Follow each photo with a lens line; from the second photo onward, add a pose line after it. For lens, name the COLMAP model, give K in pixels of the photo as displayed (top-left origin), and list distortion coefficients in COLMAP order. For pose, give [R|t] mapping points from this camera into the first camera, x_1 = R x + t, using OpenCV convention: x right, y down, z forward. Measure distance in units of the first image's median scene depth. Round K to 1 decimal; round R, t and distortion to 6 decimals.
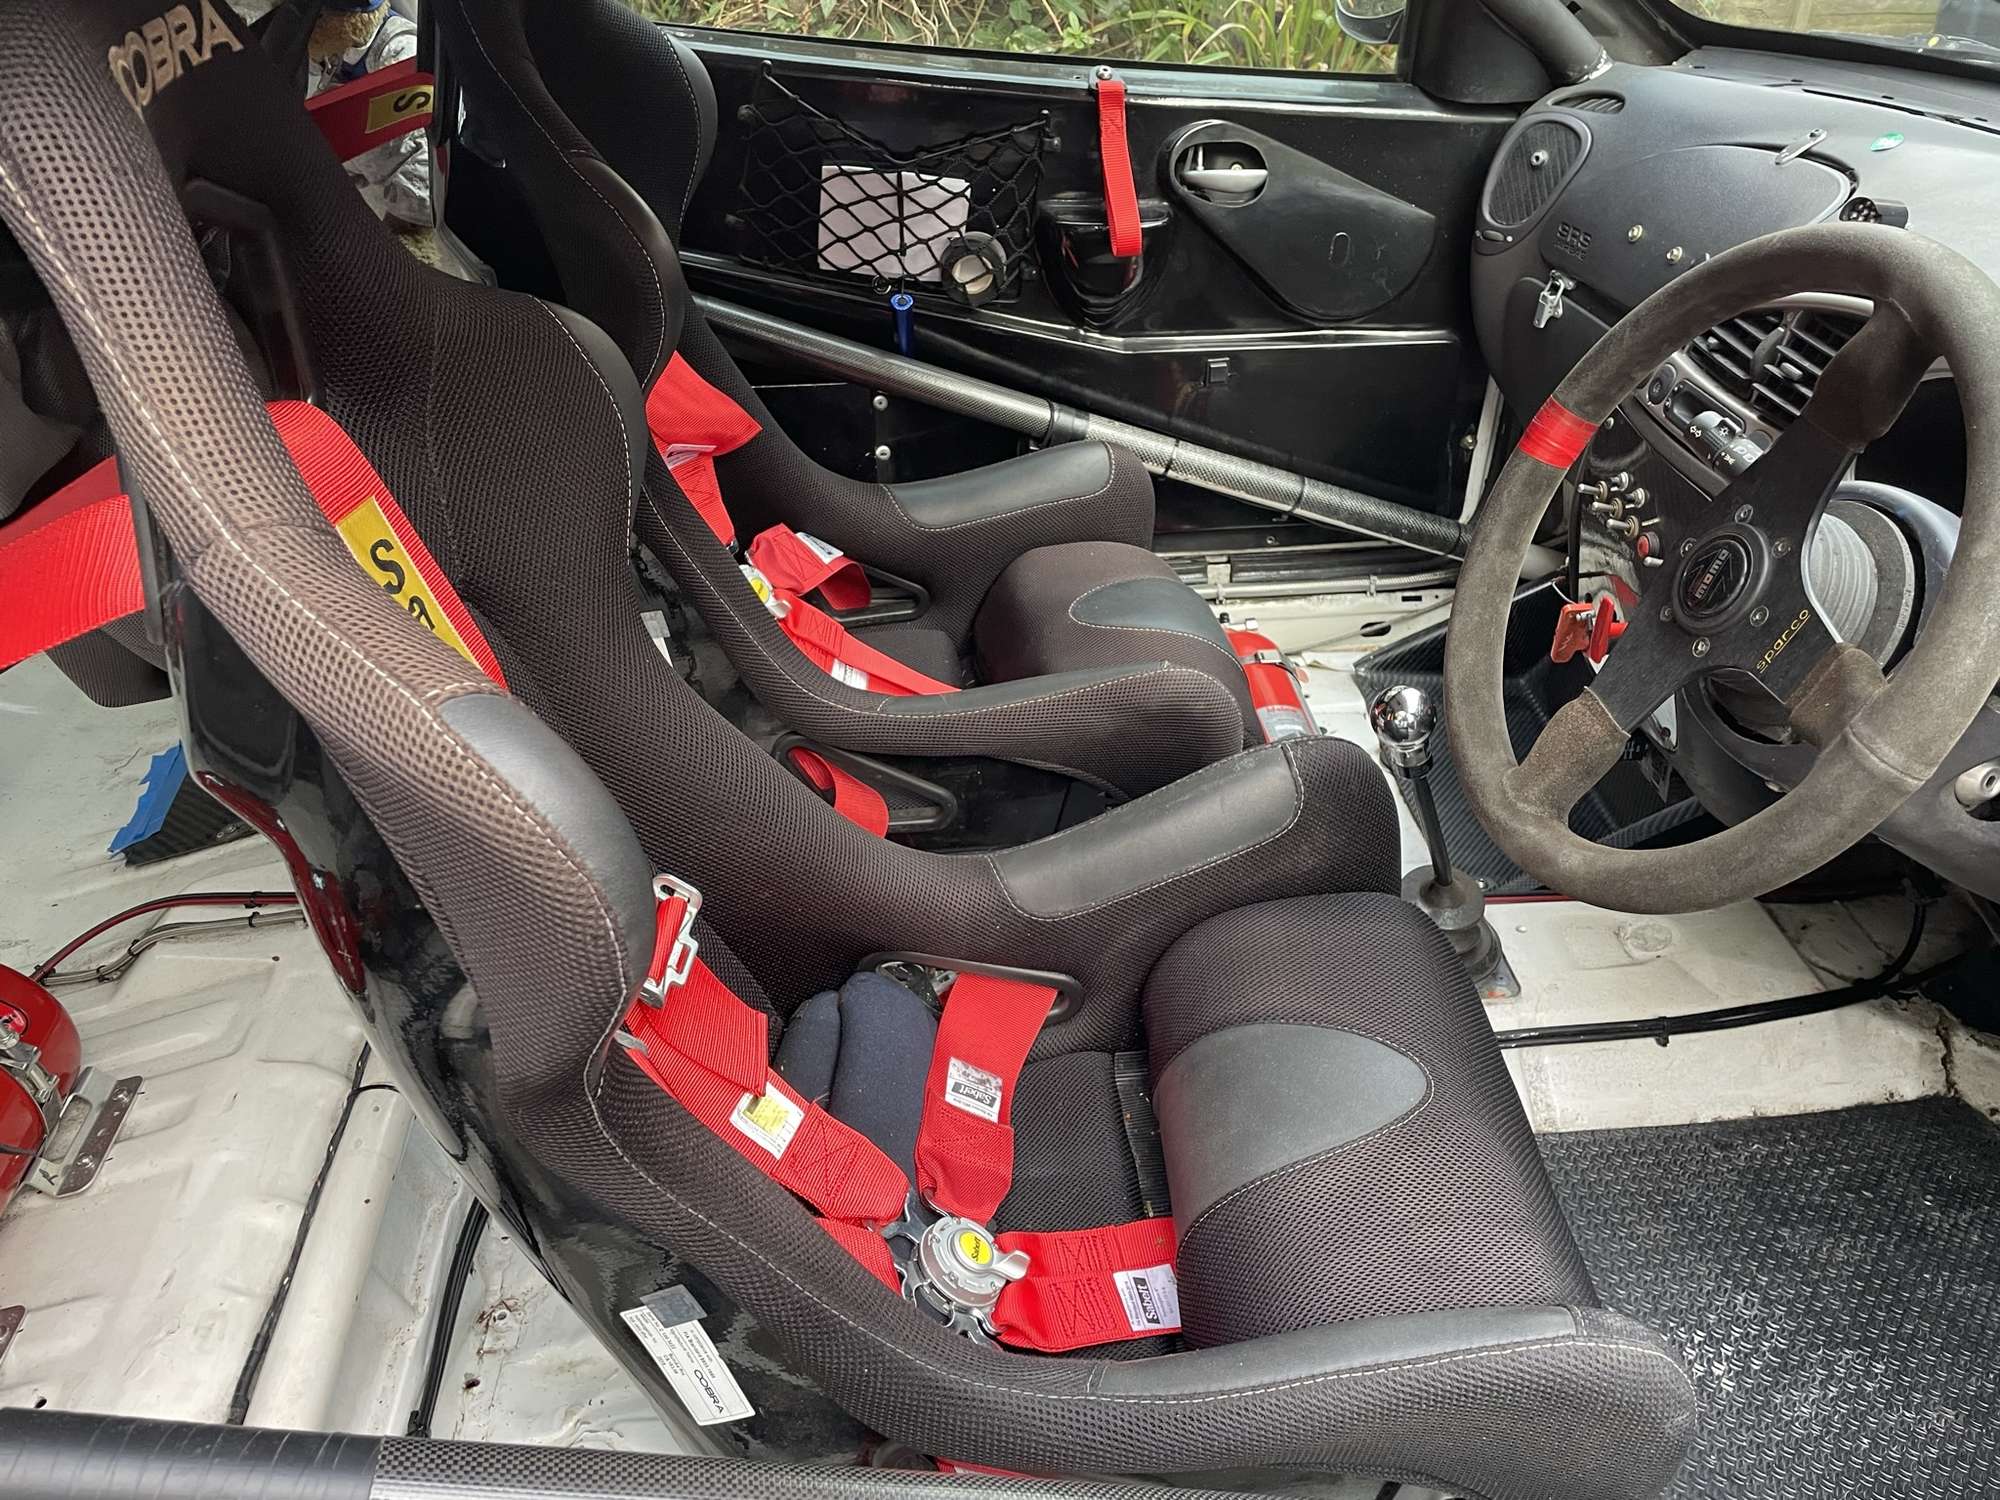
lens RADIAL K [[1512.3, 0, 1005.9], [0, 1512.3, 736.0], [0, 0, 1]] dist [0.086039, -0.112350]
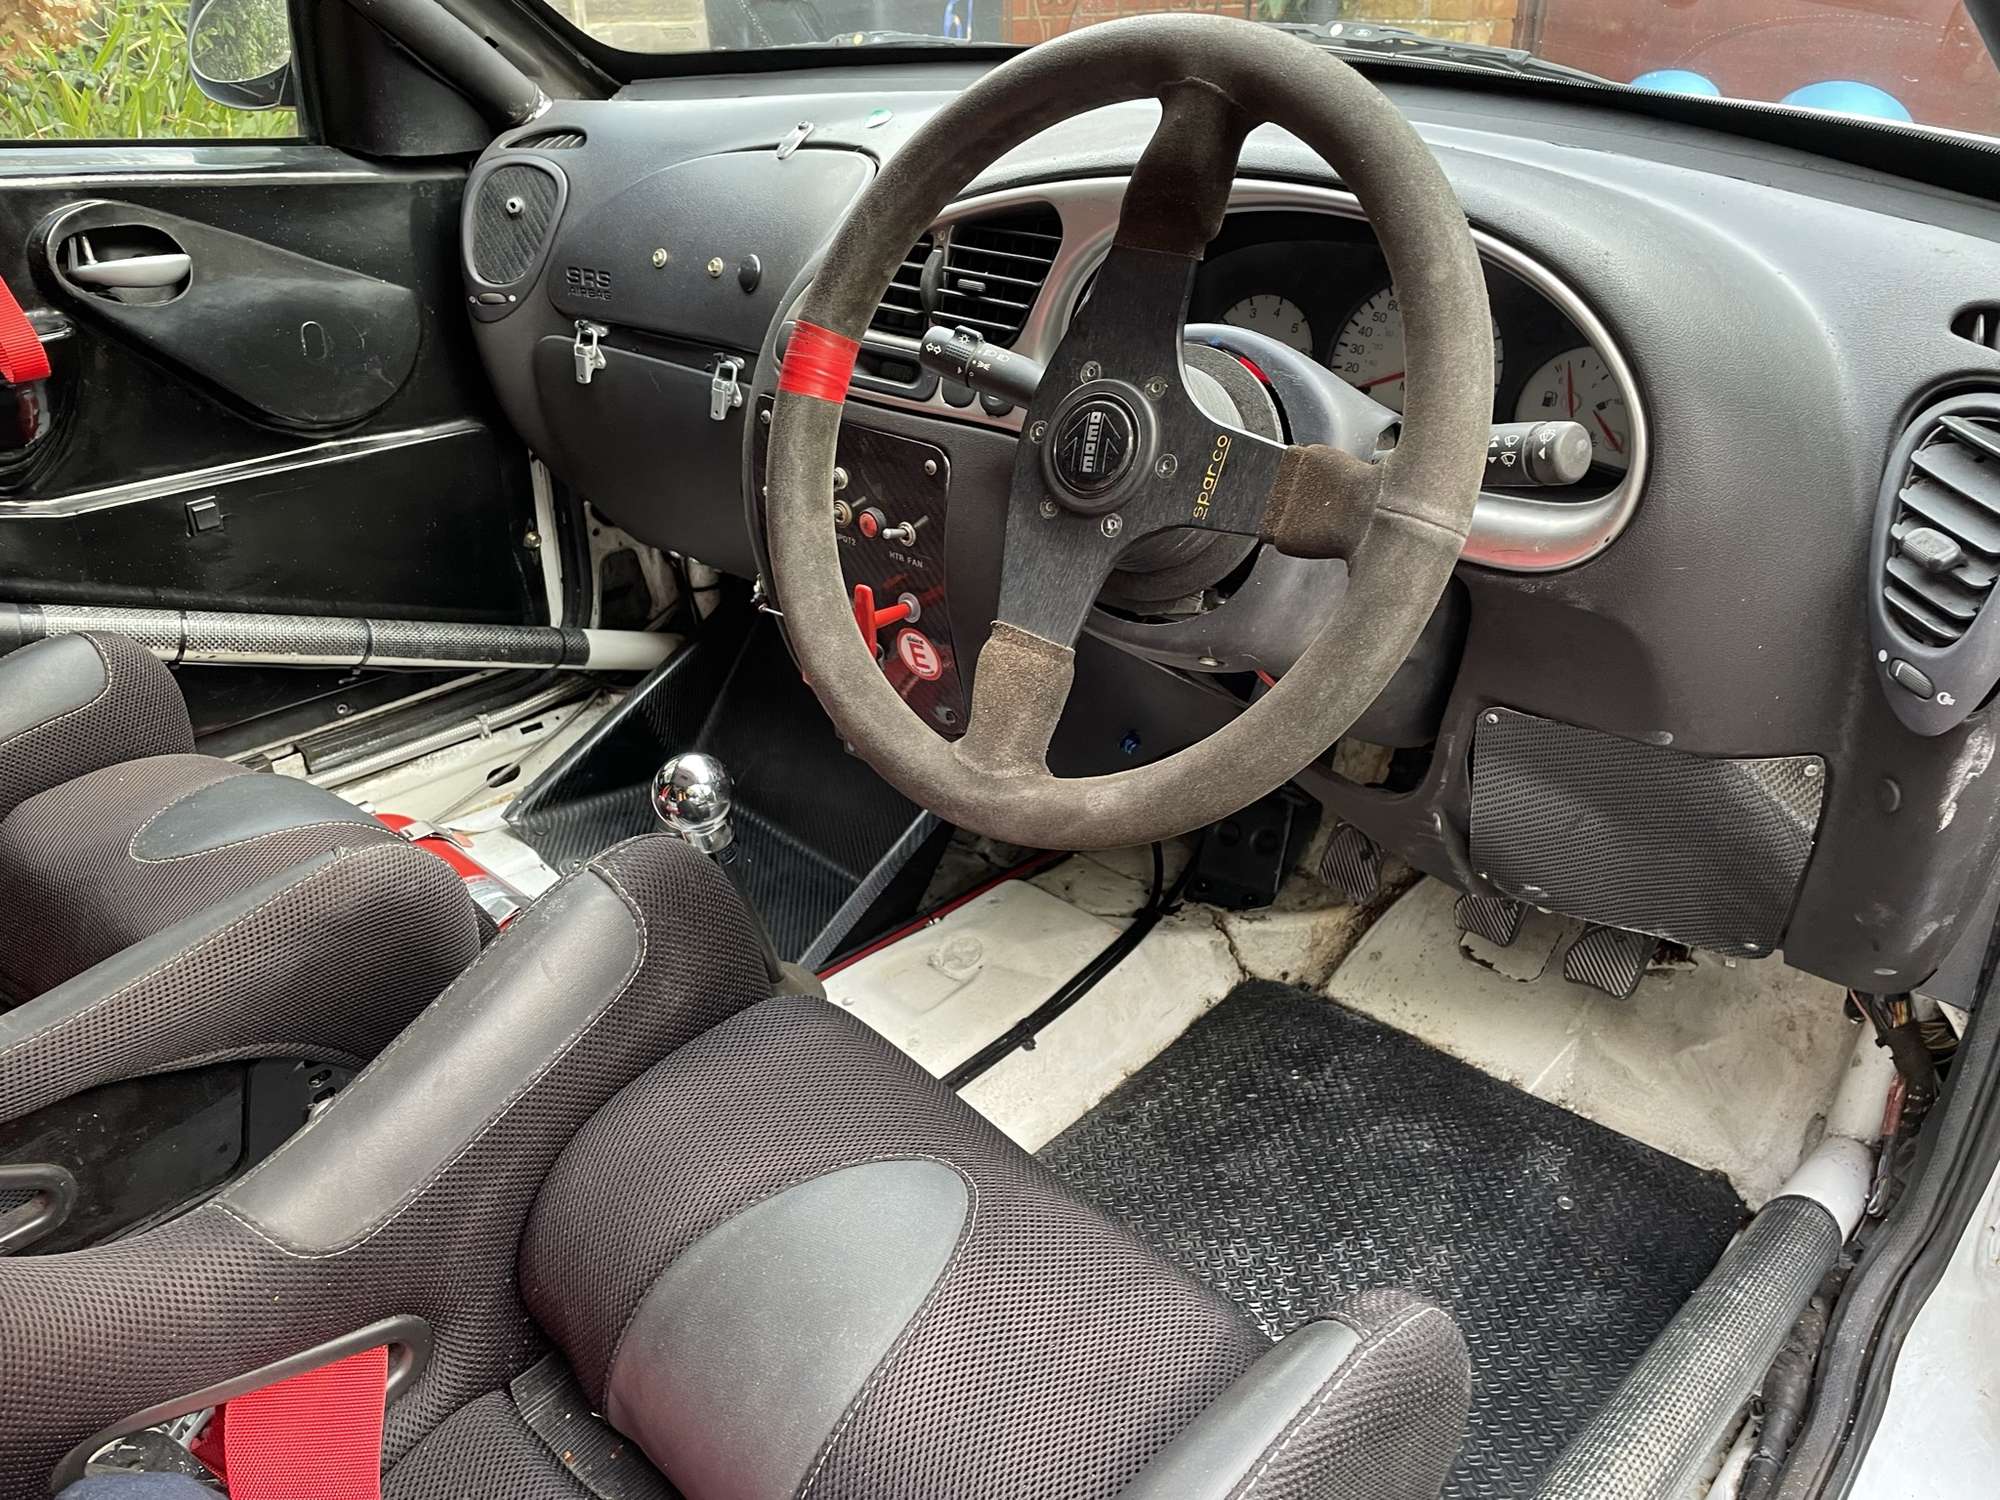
lens RADIAL K [[1512.3, 0, 1007.3], [0, 1512.3, 738.8], [0, 0, 1]] dist [0.086039, -0.112350]
pose [[0.738424, -0.296011, 0.605894, -0.073812], [0.369771, 0.929117, 0.003270, 0.015204], [-0.563915, 0.221627, 0.795539, 0.198937]]
